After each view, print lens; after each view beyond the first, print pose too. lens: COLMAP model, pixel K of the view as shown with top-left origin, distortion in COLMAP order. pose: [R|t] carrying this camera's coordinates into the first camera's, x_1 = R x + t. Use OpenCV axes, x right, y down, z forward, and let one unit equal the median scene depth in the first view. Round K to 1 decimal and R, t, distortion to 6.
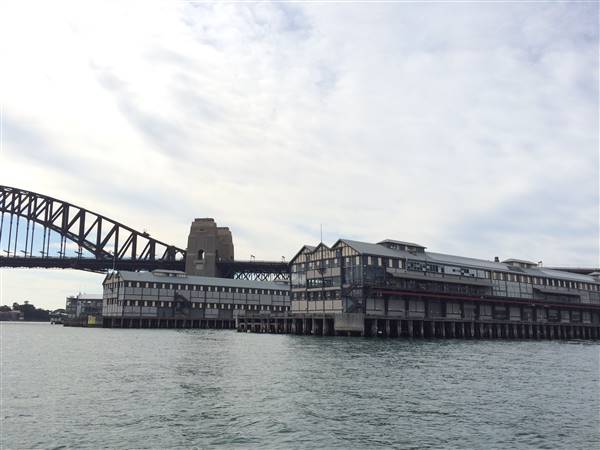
lens RADIAL K [[486.2, 0, 255.2], [0, 486.2, 251.5], [0, 0, 1]] dist [0.042175, -0.000526]
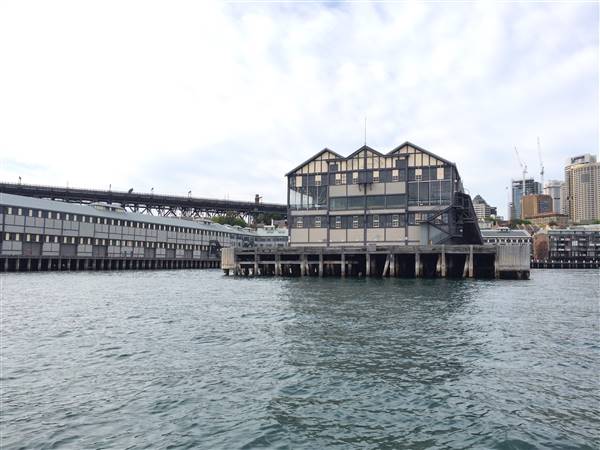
lens RADIAL K [[486.2, 0, 255.2], [0, 486.2, 251.5], [0, 0, 1]] dist [0.042175, -0.000526]
pose [[0.808739, -0.003501, 0.588157, -0.396215], [-0.072759, 0.991706, 0.105951, 0.068852], [-0.583649, -0.128480, 0.801777, 0.508229]]
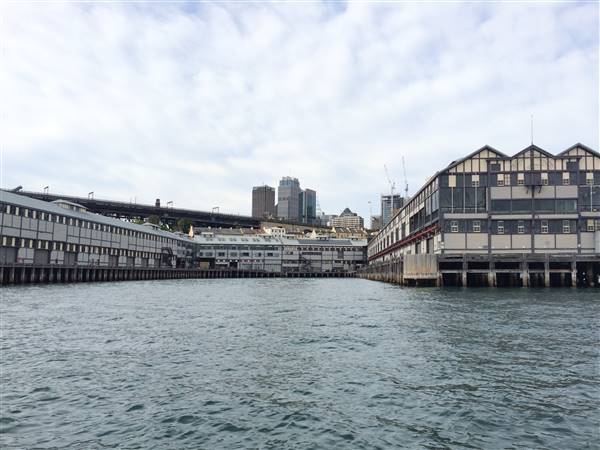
lens RADIAL K [[503.4, 0, 247.6], [0, 503.4, 253.0], [0, 0, 1]] dist [0.023252, -0.002101]
pose [[0.621864, 0.011502, 0.783041, -0.614335], [-0.101489, 0.992644, 0.066018, 0.116435], [-0.776522, -0.120524, 0.618456, 0.850879]]
